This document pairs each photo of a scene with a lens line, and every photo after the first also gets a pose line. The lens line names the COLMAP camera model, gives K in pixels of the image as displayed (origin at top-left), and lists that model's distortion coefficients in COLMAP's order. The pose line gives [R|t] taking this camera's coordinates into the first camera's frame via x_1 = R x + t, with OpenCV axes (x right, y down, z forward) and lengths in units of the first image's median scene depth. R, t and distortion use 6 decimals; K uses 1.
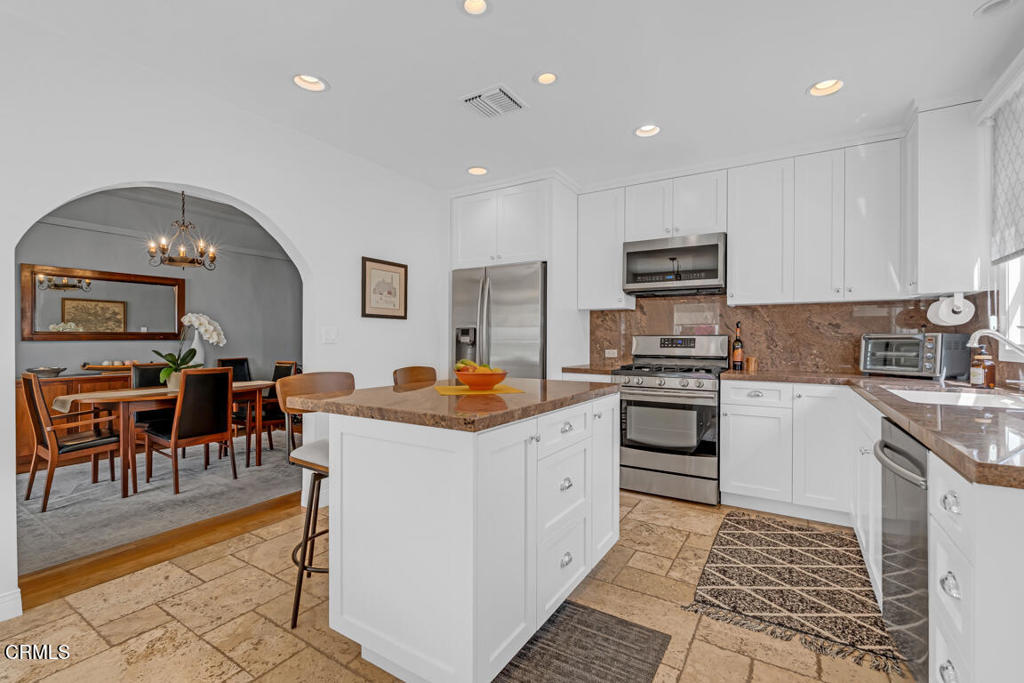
lens RADIAL K [[449.9, 0, 513.5], [0, 449.9, 341.4], [0, 0, 1]] dist [-0.006636, 0.000487]
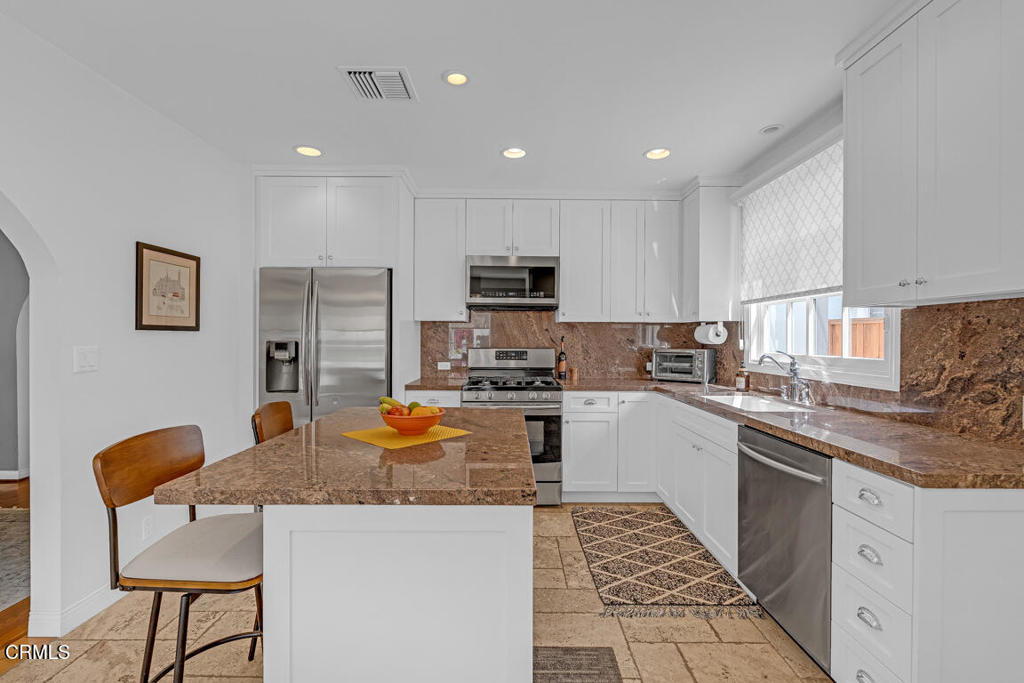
lens RADIAL K [[449.9, 0, 512.5], [0, 449.9, 339.6], [0, 0, 1]] dist [-0.006636, 0.000487]
pose [[0.847272, -0.001801, 0.531156, -0.260959], [-0.000443, 0.999992, 0.004097, -0.051184], [-0.531159, -0.003706, 0.847264, 0.139517]]
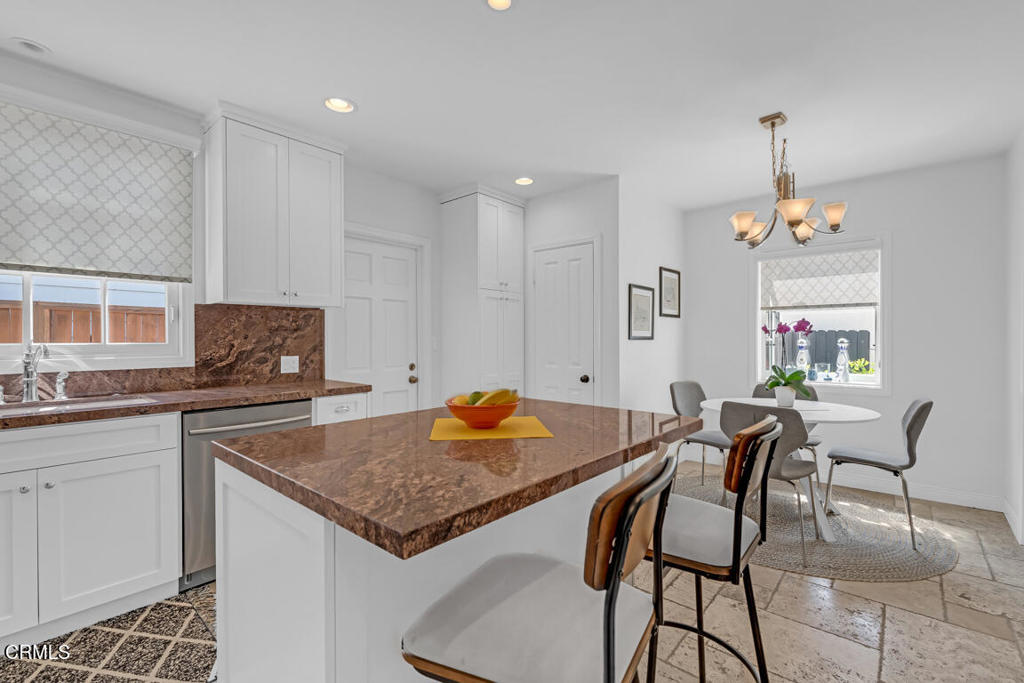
lens RADIAL K [[449.9, 0, 512.0], [0, 449.9, 339.2], [0, 0, 1]] dist [-0.006636, 0.000487]
pose [[-0.985796, -0.004936, 0.167874, -0.171631], [-0.004126, 0.999978, 0.005172, -0.030202], [-0.167896, 0.004406, -0.985795, 1.237508]]
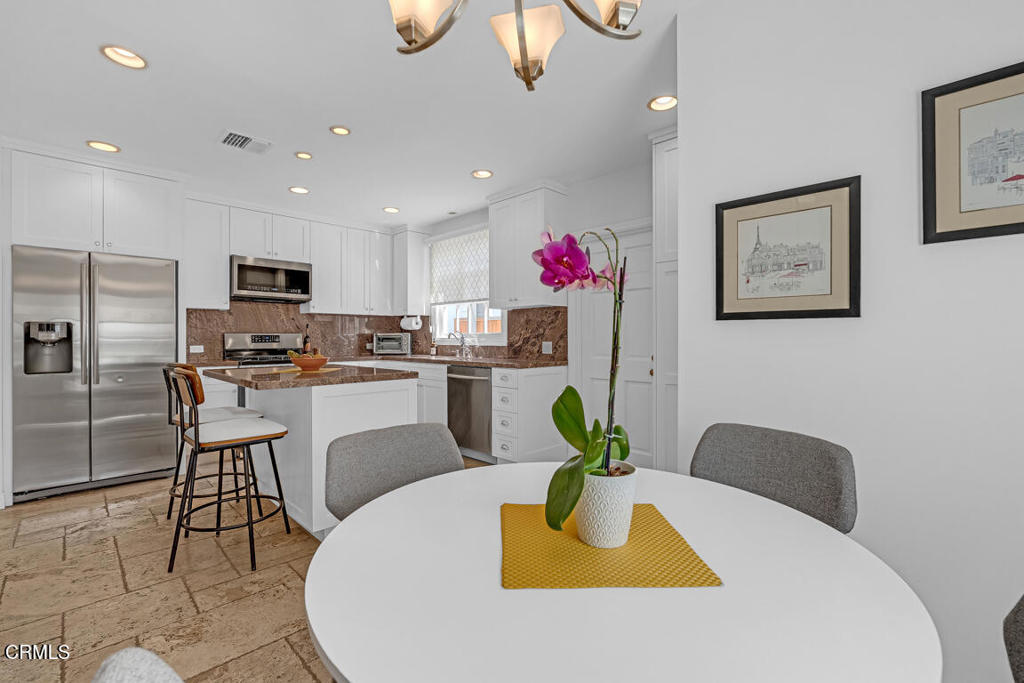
lens RADIAL K [[449.9, 0, 511.6], [0, 449.9, 335.2], [0, 0, 1]] dist [-0.006636, 0.000487]
pose [[0.232466, 0.000743, 0.972604, -0.980814], [0.005009, 0.999986, -0.001961, -0.001452], [-0.972592, 0.005327, 0.232459, 0.011349]]
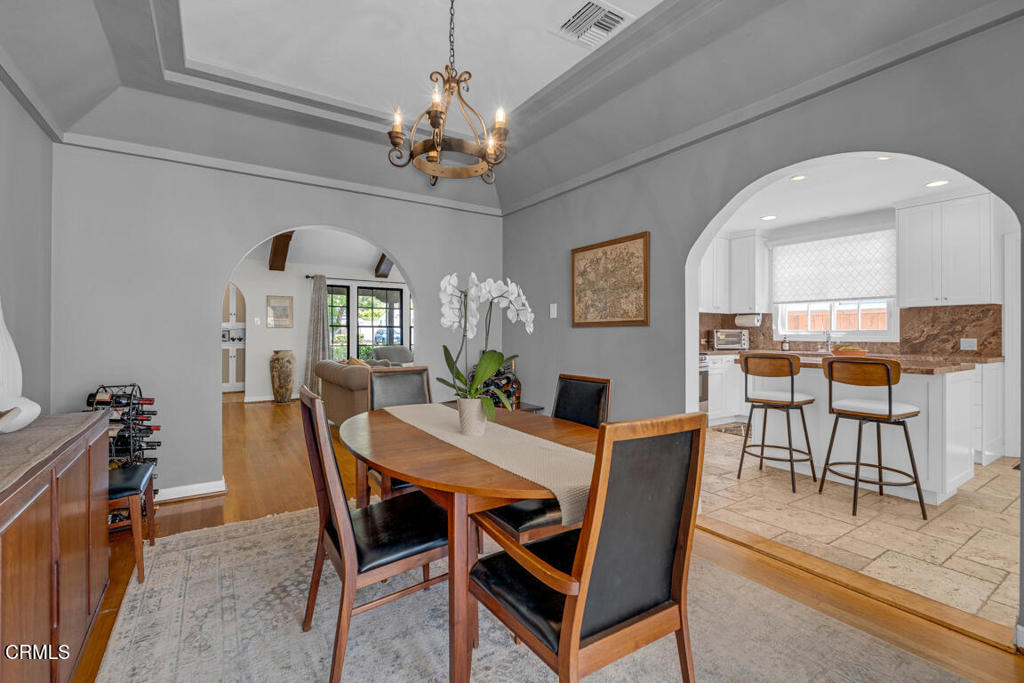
lens RADIAL K [[449.9, 0, 512.6], [0, 449.9, 334.7], [0, 0, 1]] dist [-0.006636, 0.000487]
pose [[0.424276, -0.002976, 0.905528, -1.593070], [0.000103, 0.999995, 0.003238, -0.000062], [-0.905533, -0.001281, 0.424274, 1.048534]]
